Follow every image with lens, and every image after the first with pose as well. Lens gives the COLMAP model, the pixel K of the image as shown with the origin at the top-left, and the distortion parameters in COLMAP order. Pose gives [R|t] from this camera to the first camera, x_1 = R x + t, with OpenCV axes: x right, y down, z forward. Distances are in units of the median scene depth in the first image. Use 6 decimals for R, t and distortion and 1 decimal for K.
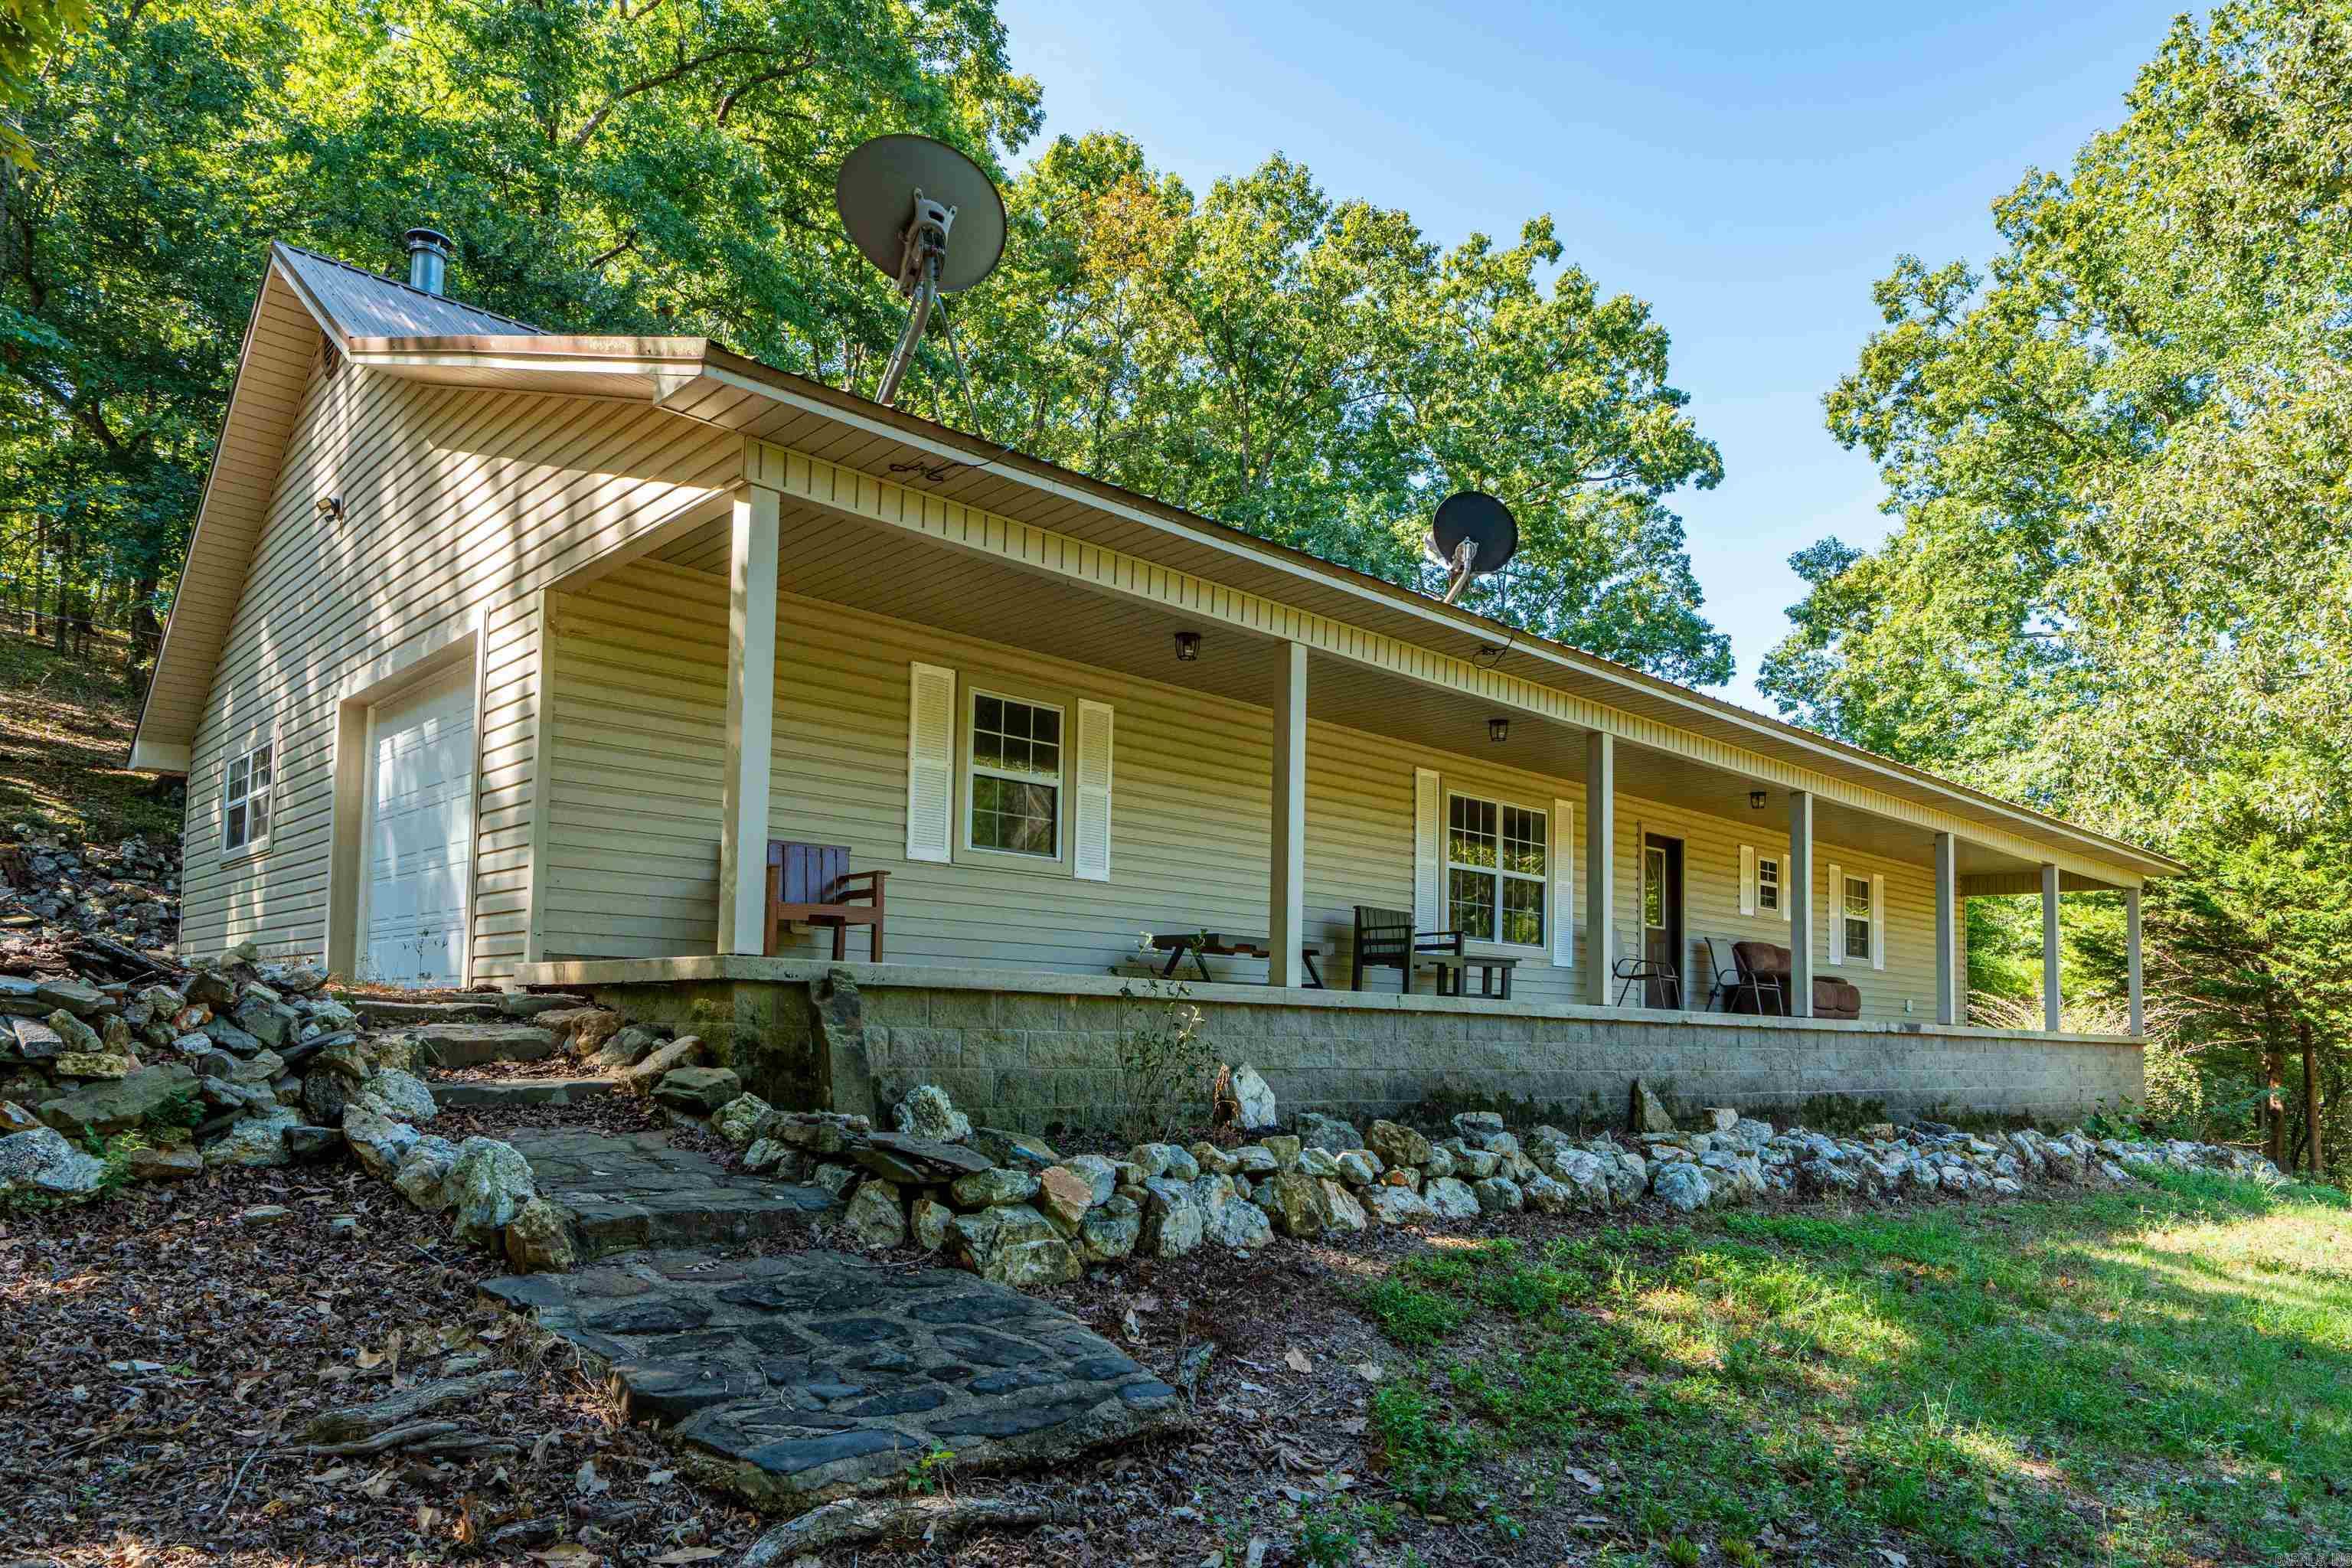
lens RADIAL K [[1459.5, 0, 1032.4], [0, 1459.5, 858.9], [0, 0, 1]] dist [0.001278, -0.001937]
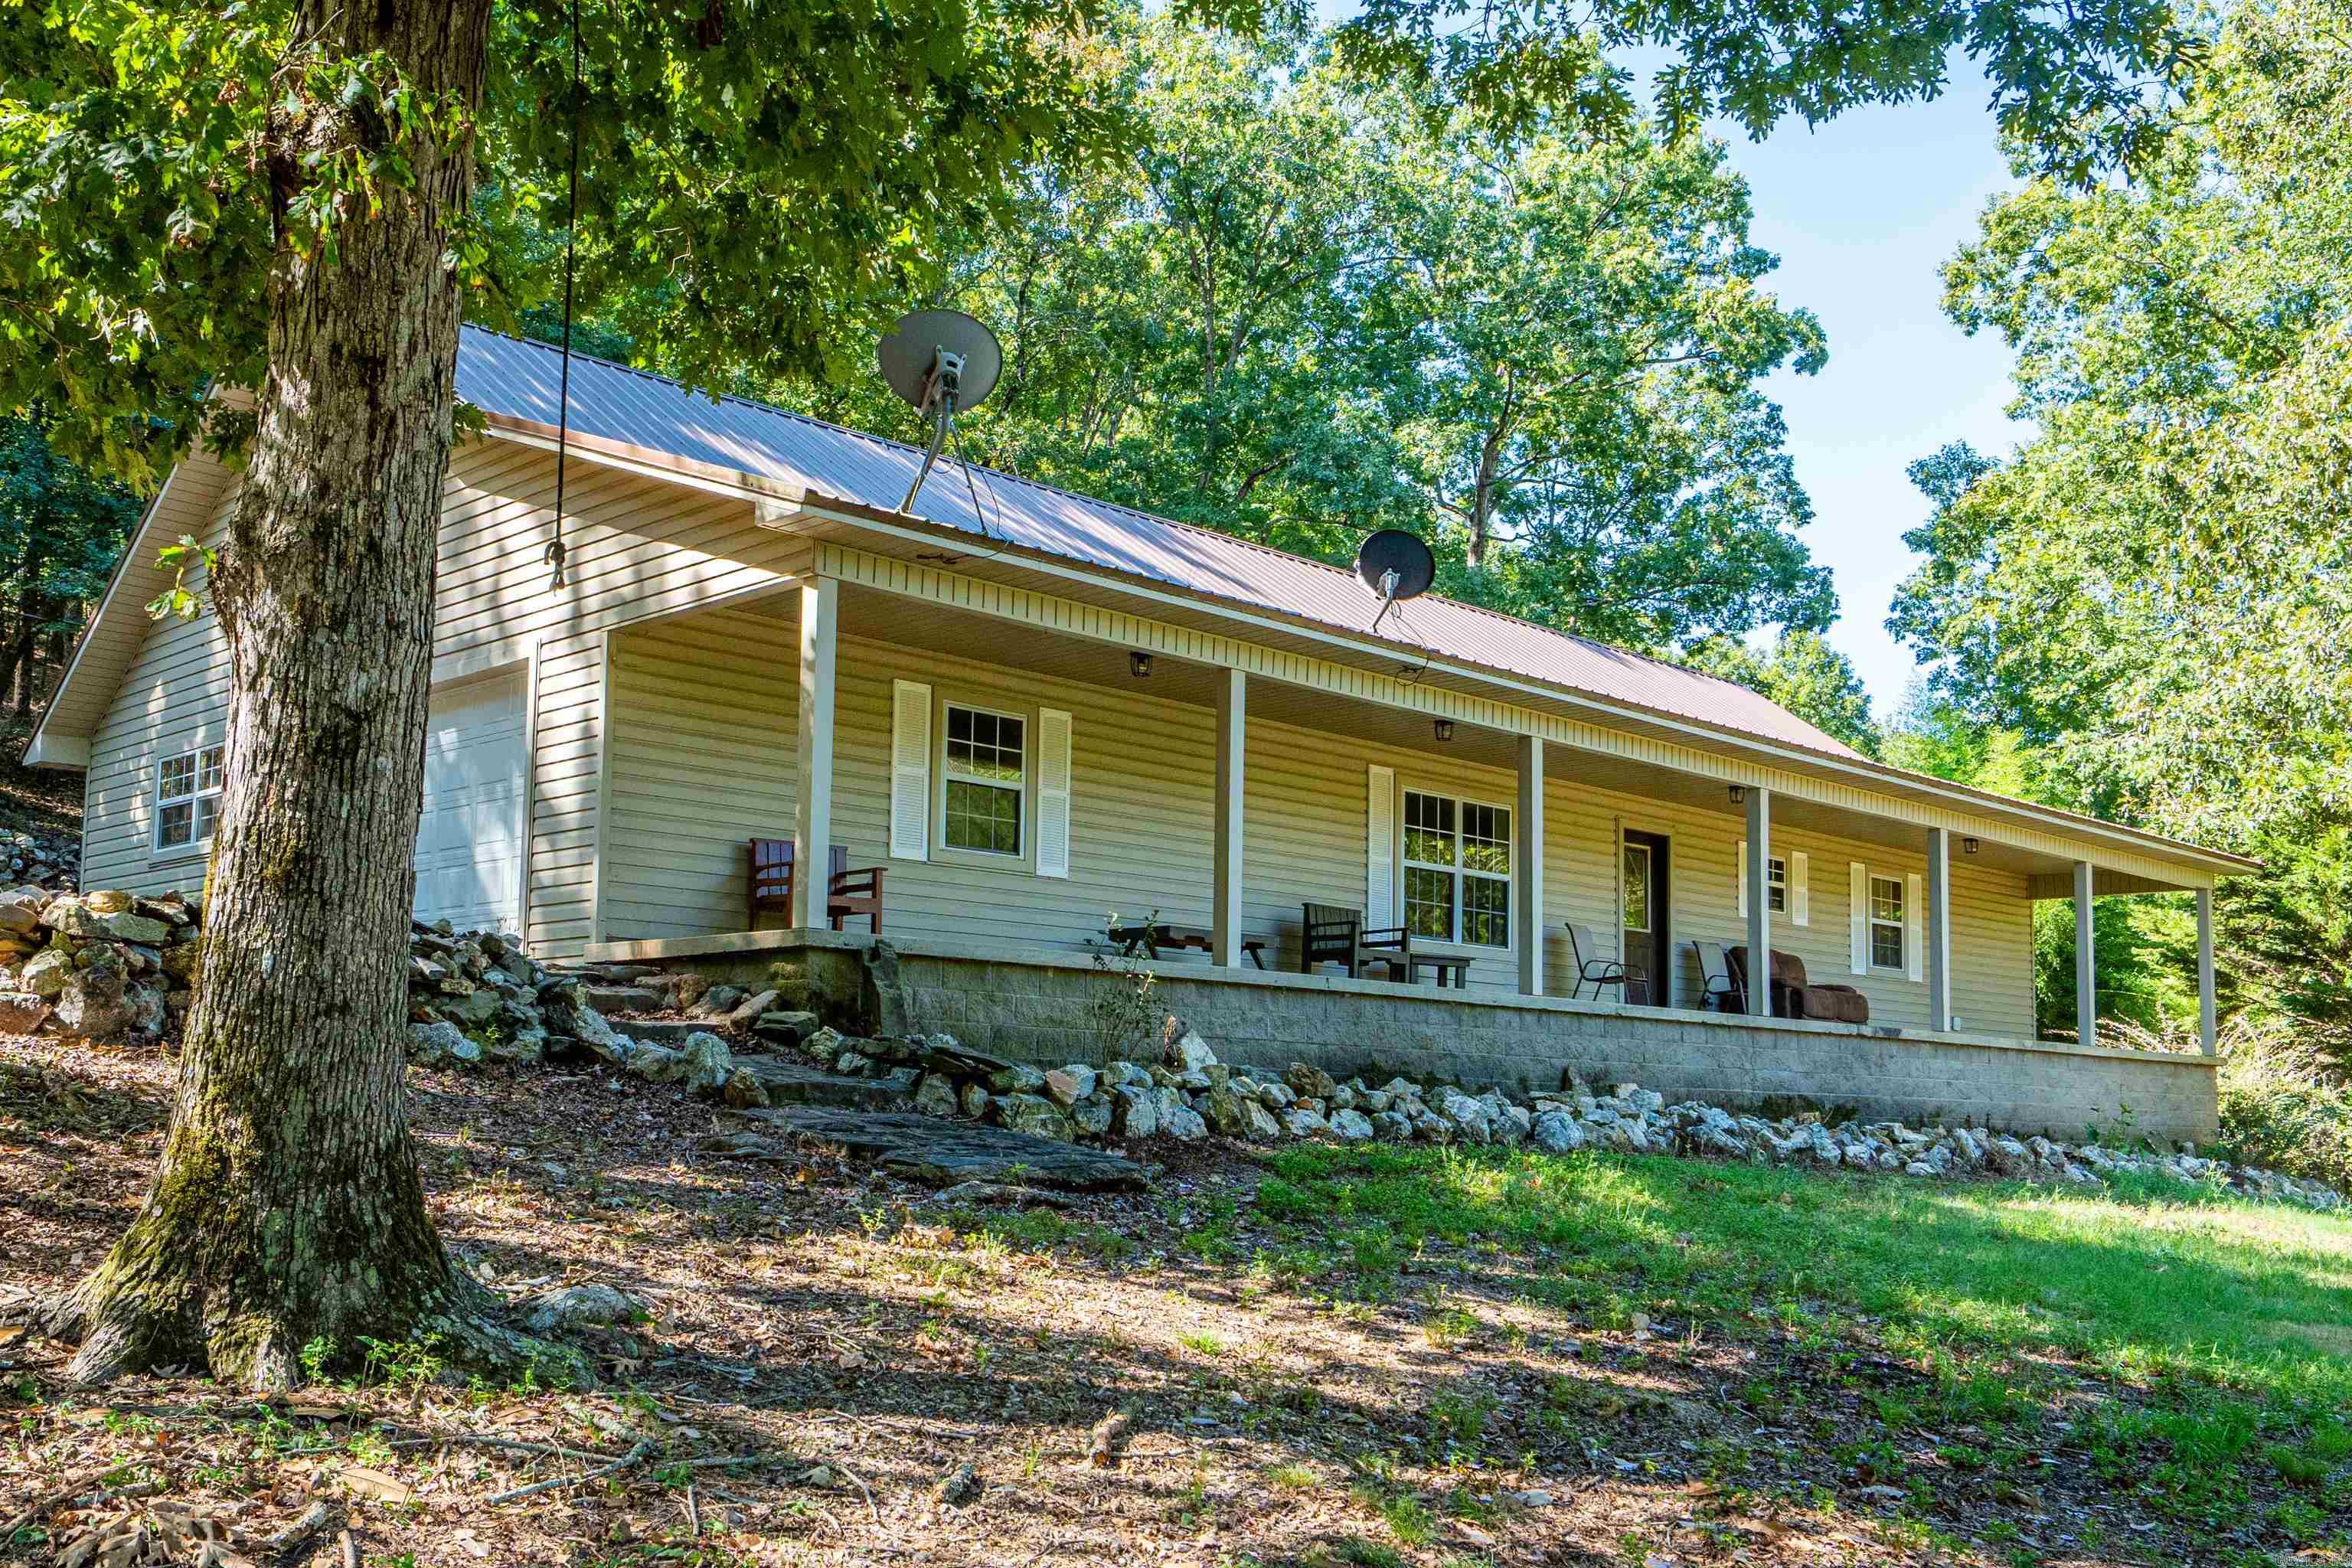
lens RADIAL K [[2179.8, 0, 1174.1], [0, 2179.8, 783.3], [0, 0, 1]] dist [-0.050859, 0.000000]
pose [[0.992198, 0.002422, 0.124651, -0.066154], [0.001933, 0.999392, -0.034807, 0.001616], [-0.124659, 0.034777, 0.991590, -0.564890]]
